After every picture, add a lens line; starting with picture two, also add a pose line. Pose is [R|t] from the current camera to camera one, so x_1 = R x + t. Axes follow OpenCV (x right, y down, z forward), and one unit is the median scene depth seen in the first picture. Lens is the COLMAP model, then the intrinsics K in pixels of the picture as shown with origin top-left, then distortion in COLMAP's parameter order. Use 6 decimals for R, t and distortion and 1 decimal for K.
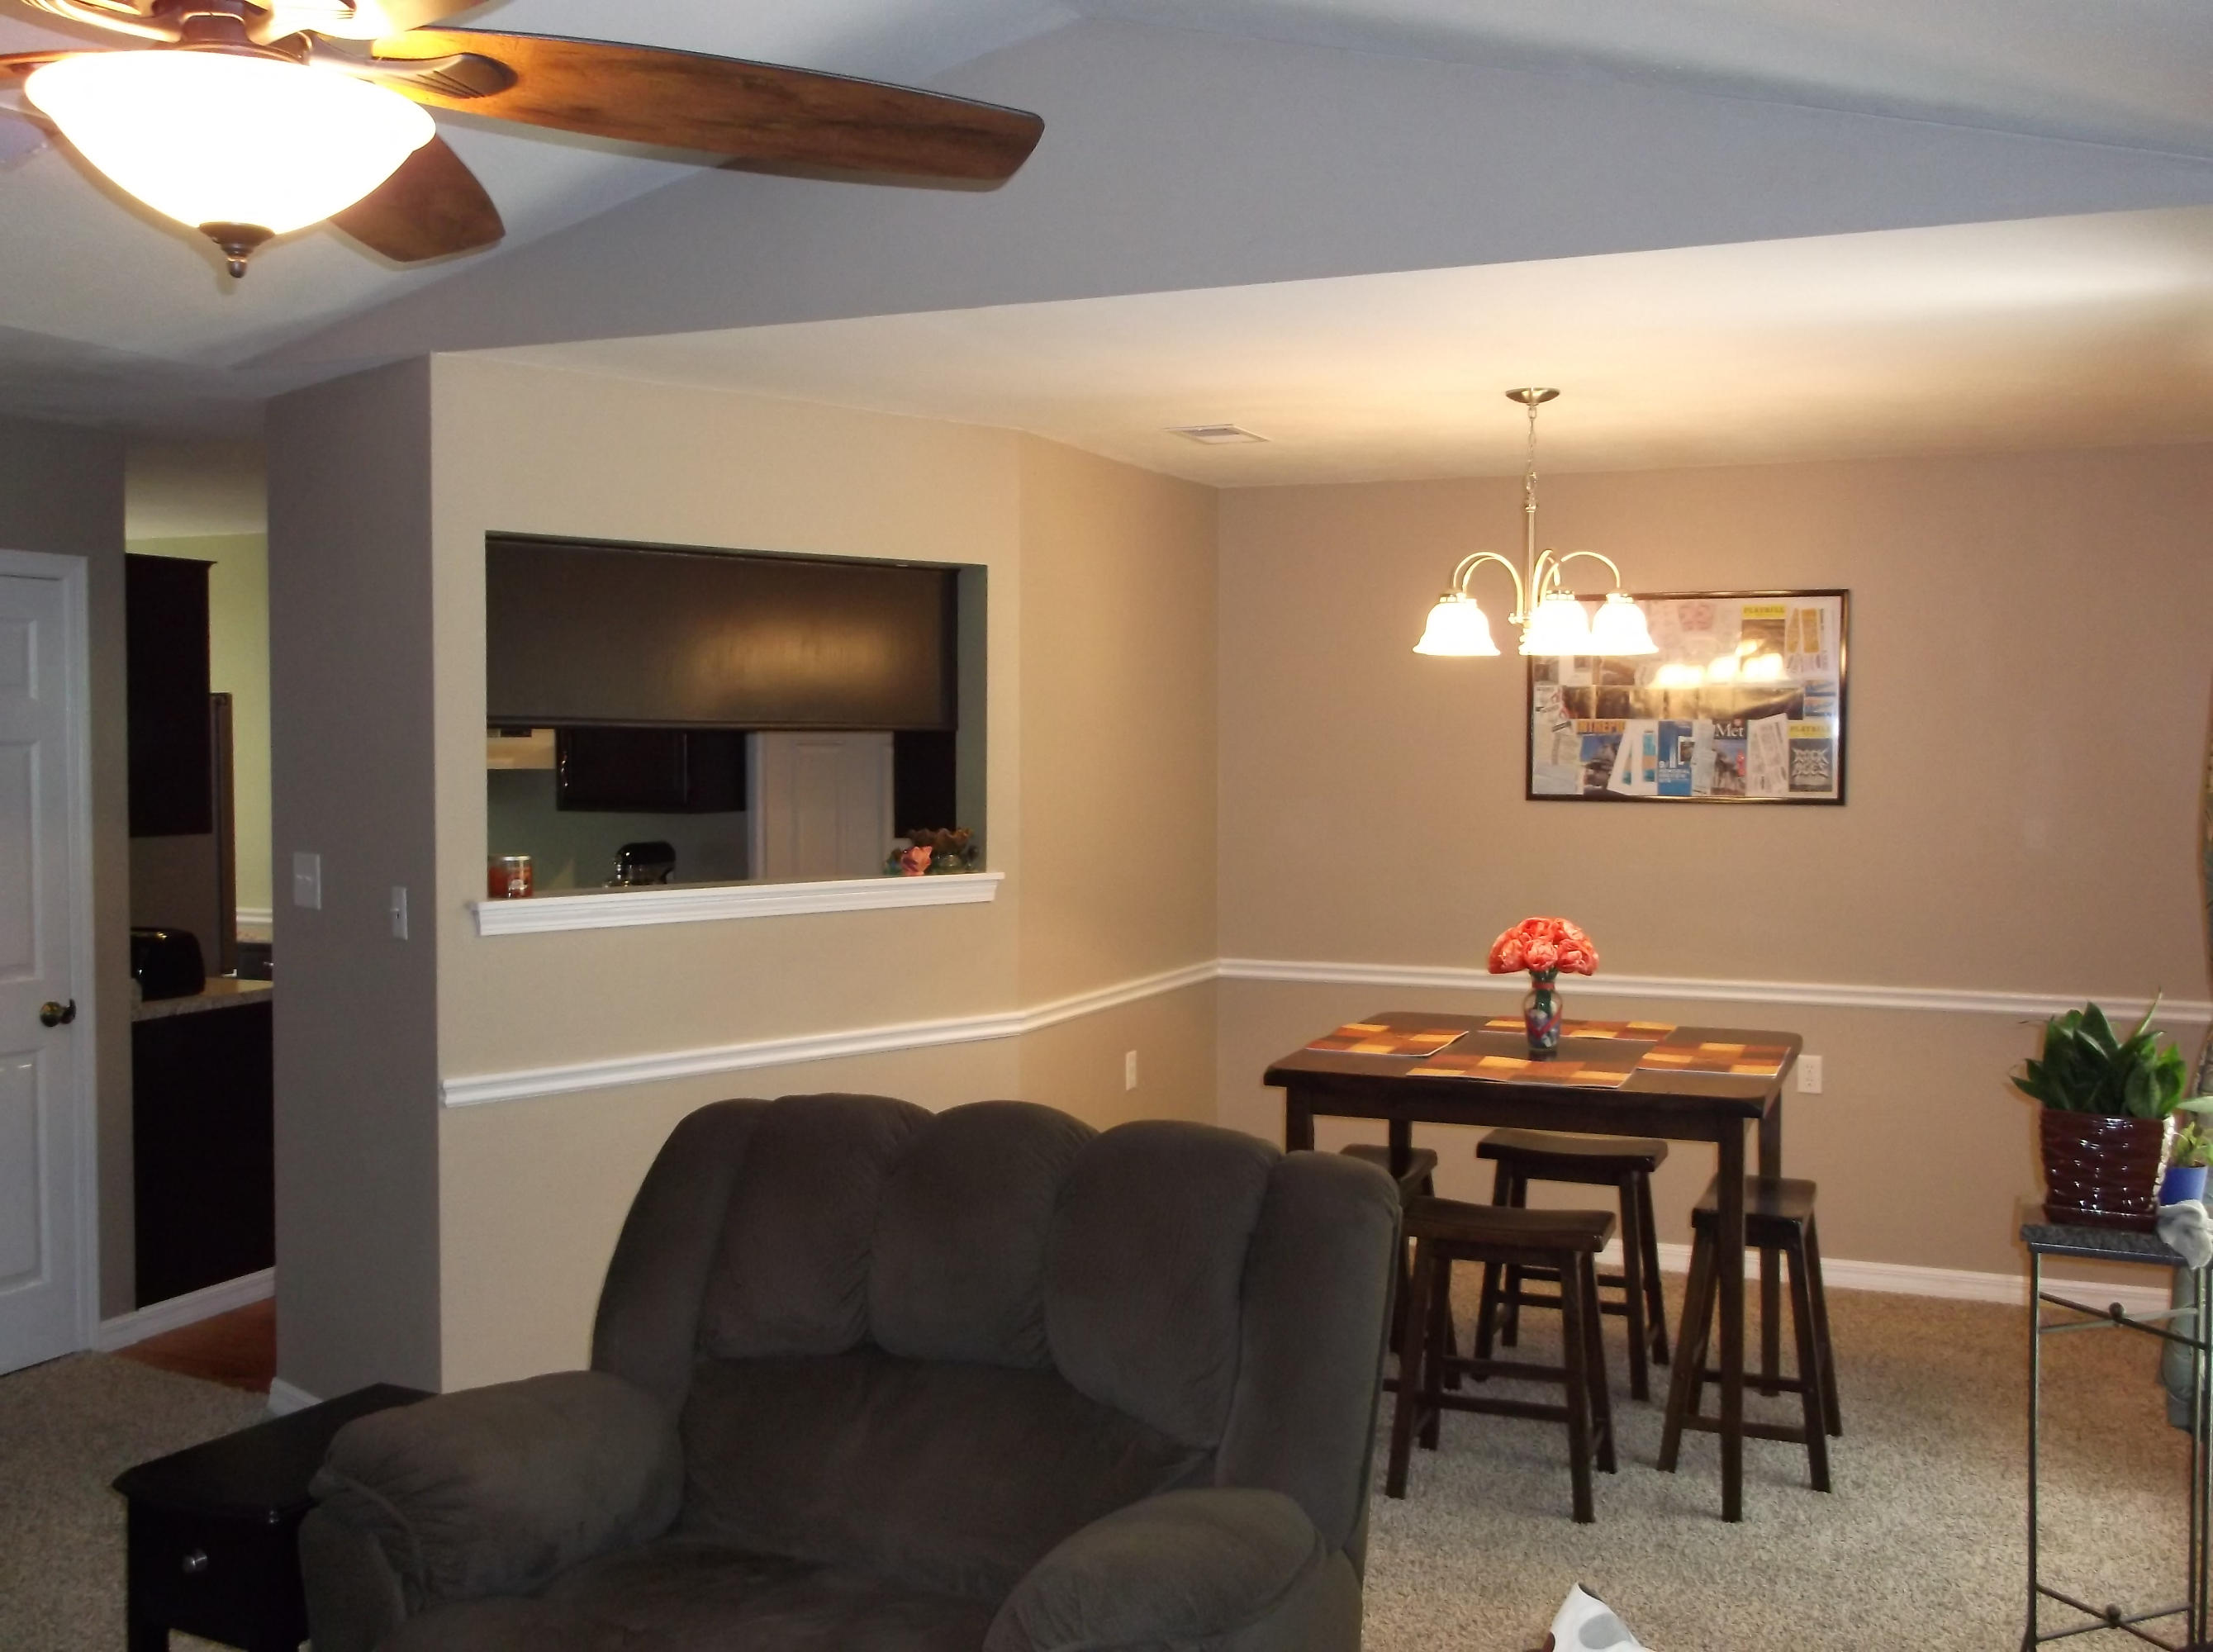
lens RADIAL K [[2200.3, 0, 1117.5], [0, 2200.3, 841.3], [0, 0, 1]] dist [0.029778, 0.000000]
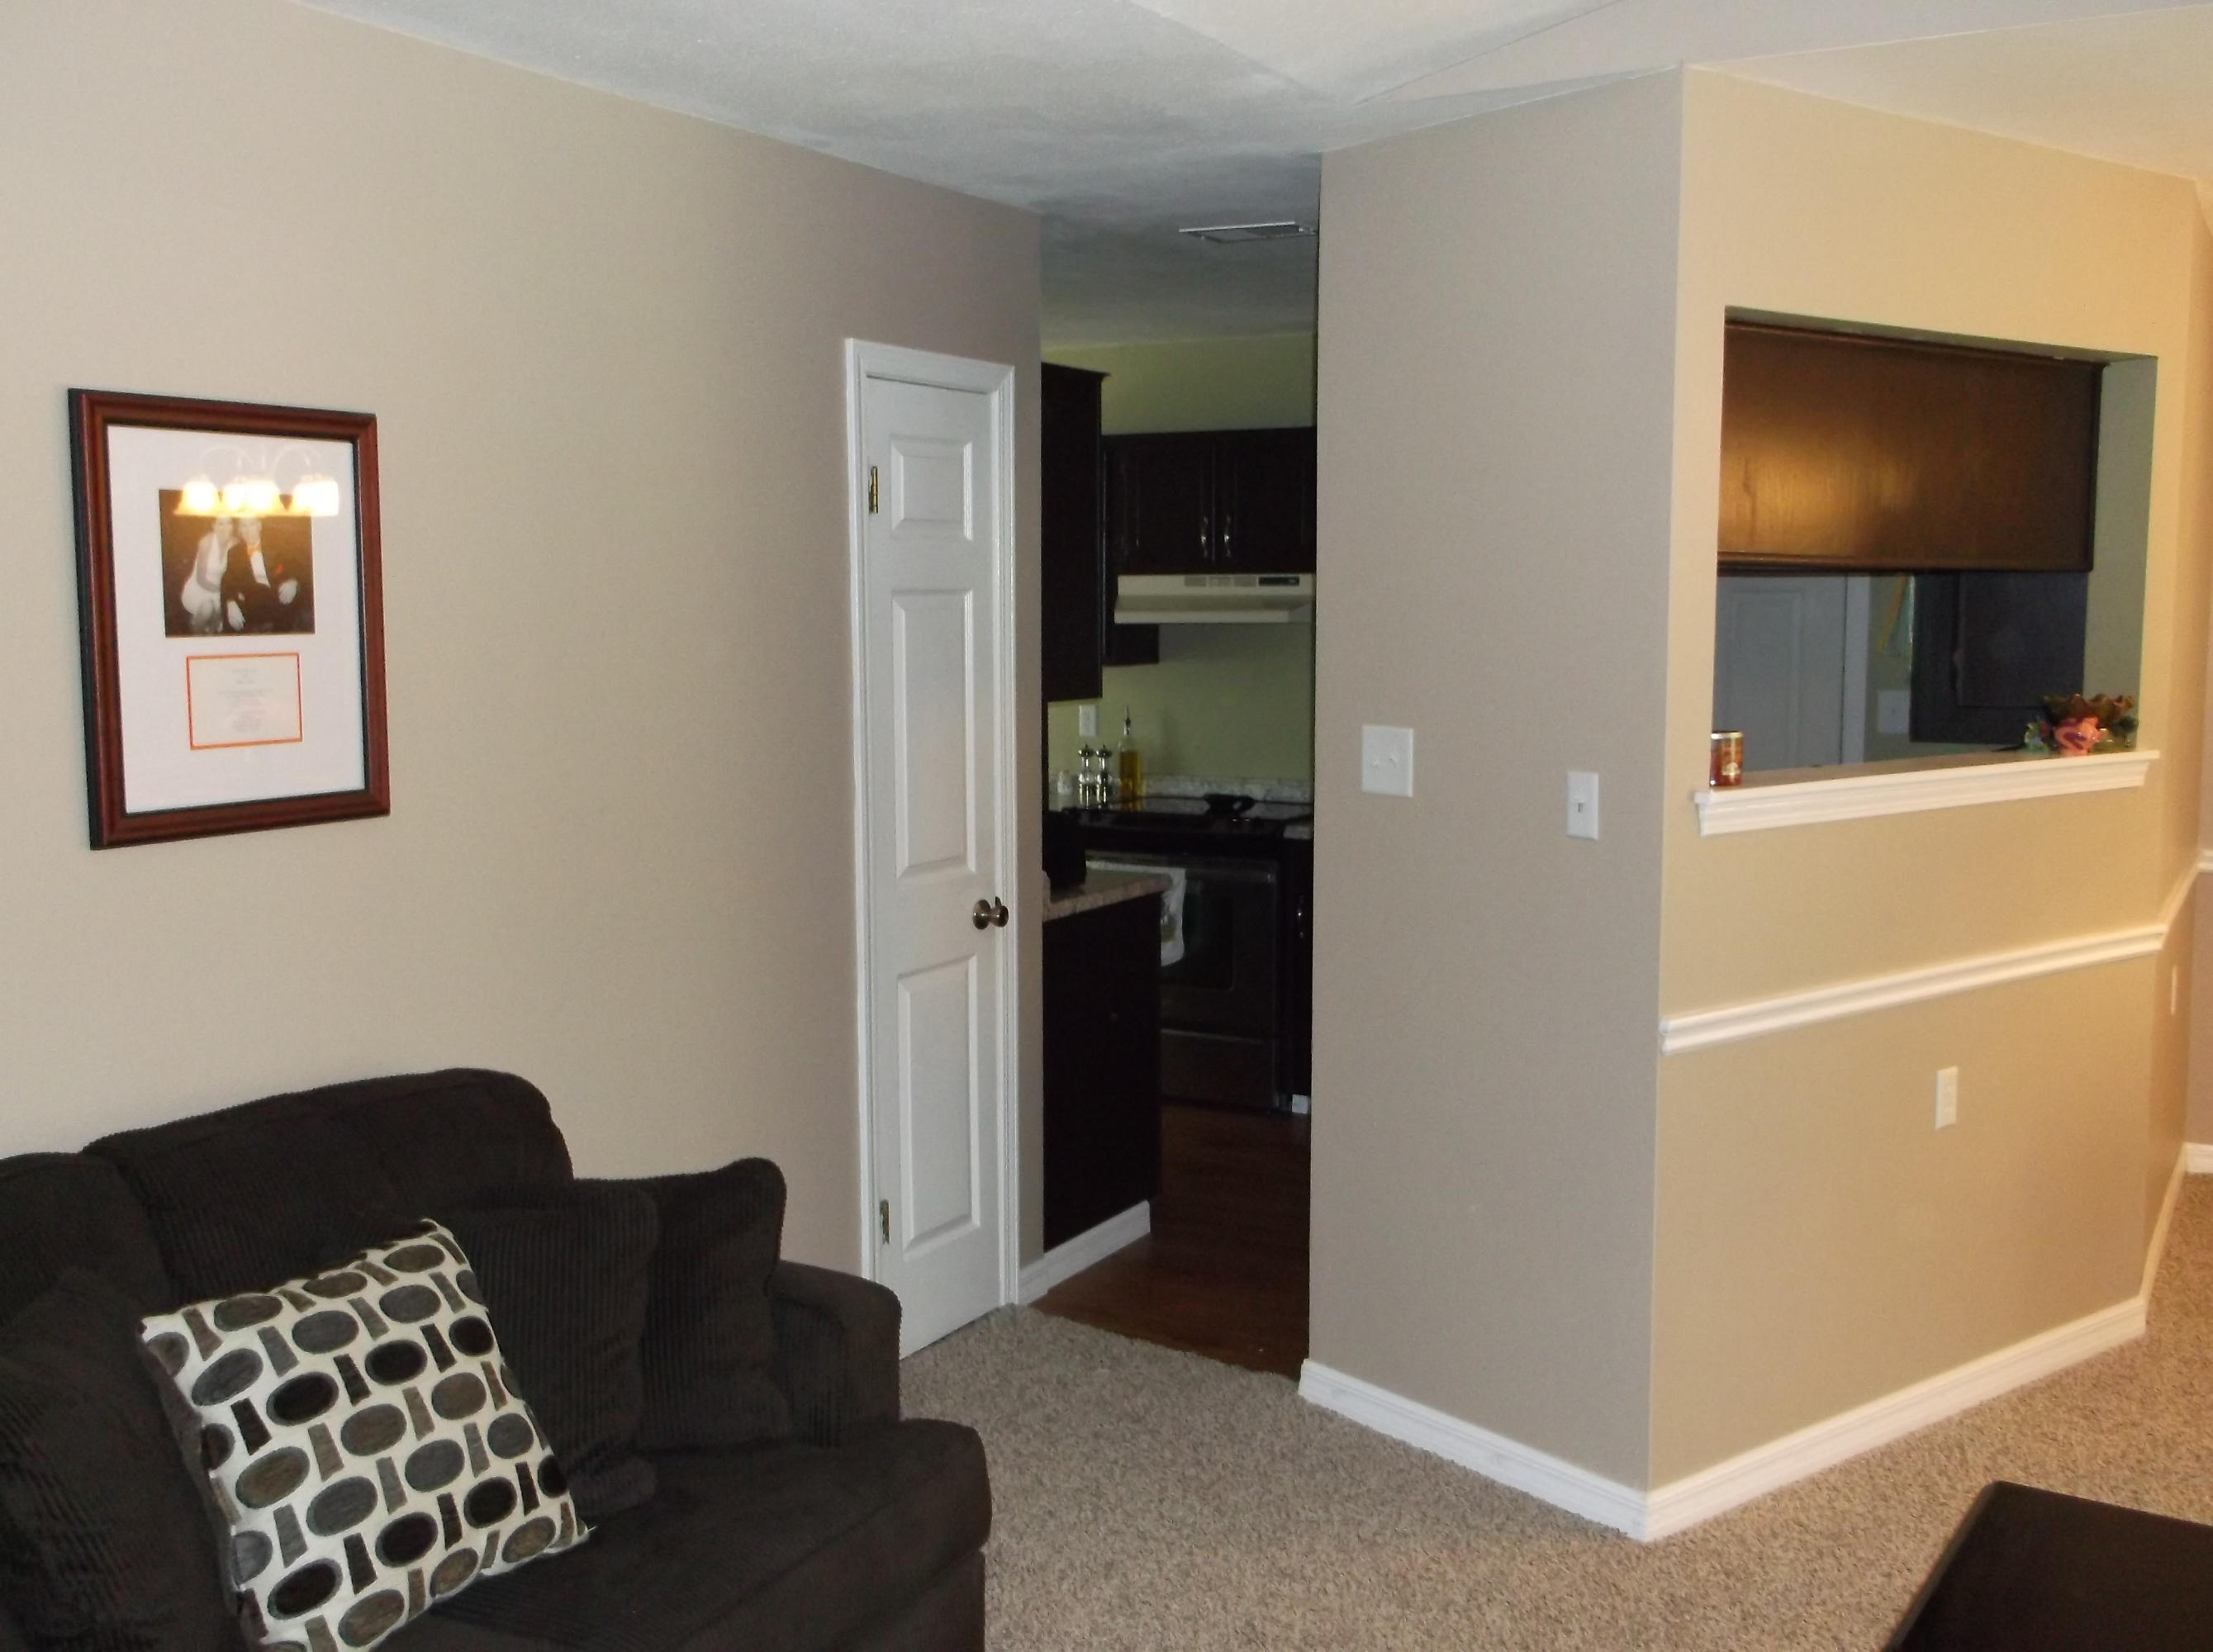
lens RADIAL K [[2200.3, 0, 1104.1], [0, 2200.3, 830.3], [0, 0, 1]] dist [0.029778, 0.000000]
pose [[0.995818, 0.007559, -0.091046, -0.358362], [-0.001995, 0.998133, 0.061044, -0.004929], [0.091338, -0.060607, 0.993974, 0.175188]]
